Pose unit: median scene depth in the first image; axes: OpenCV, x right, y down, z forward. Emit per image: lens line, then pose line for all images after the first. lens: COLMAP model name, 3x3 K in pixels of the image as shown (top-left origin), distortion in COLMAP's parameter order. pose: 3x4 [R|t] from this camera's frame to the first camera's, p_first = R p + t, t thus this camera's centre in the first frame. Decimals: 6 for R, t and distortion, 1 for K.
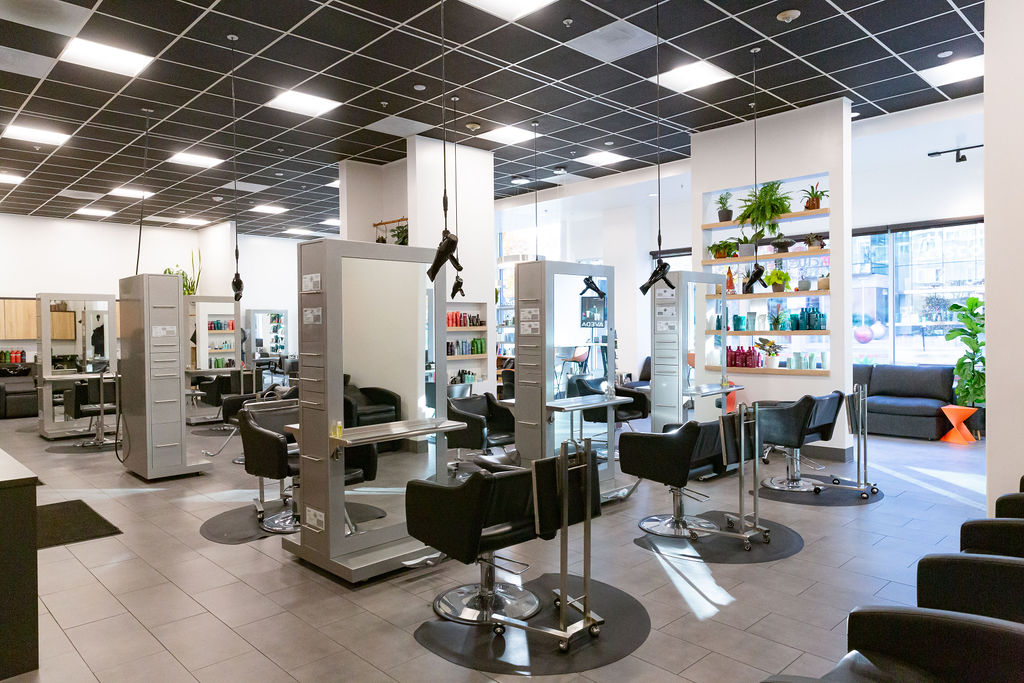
lens RADIAL K [[680.2, 0, 512.0], [0, 680.2, 341.5], [0, 0, 1]] dist [0.010715, -0.000945]
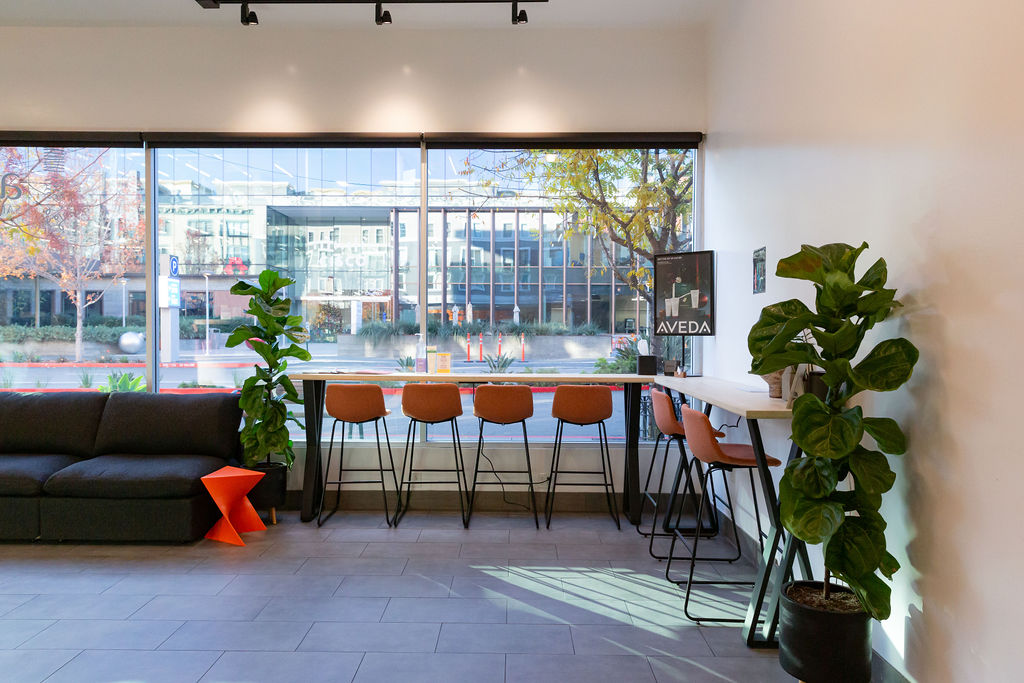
lens RADIAL K [[688.5, 0, 512.0], [0, 688.5, 341.5], [0, 0, 1]] dist [0.002008, -0.000496]
pose [[0.697267, 0.010733, 0.716731, 0.433765], [-0.004763, 0.999935, -0.010341, -0.001108], [-0.716795, 0.003796, 0.697273, 0.488920]]
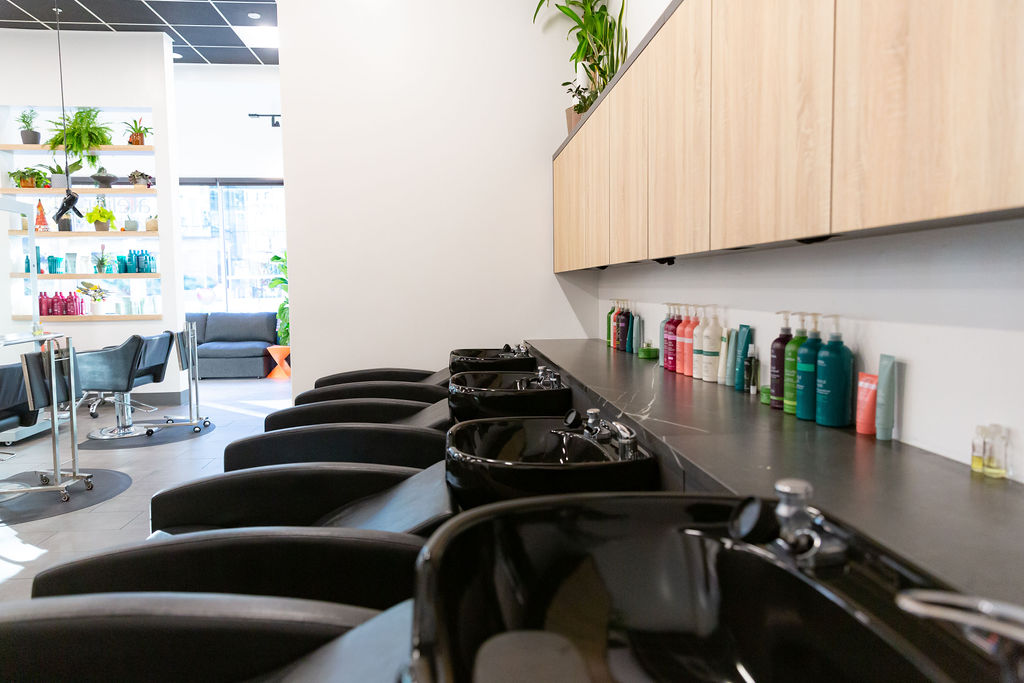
lens RADIAL K [[688.5, 0, 512.0], [0, 688.5, 341.5], [0, 0, 1]] dist [0.002008, -0.000496]
pose [[0.631349, -0.049191, 0.773937, 0.015331], [0.014620, 0.998564, 0.051542, 0.035850], [-0.775361, -0.021226, 0.631161, -0.014491]]
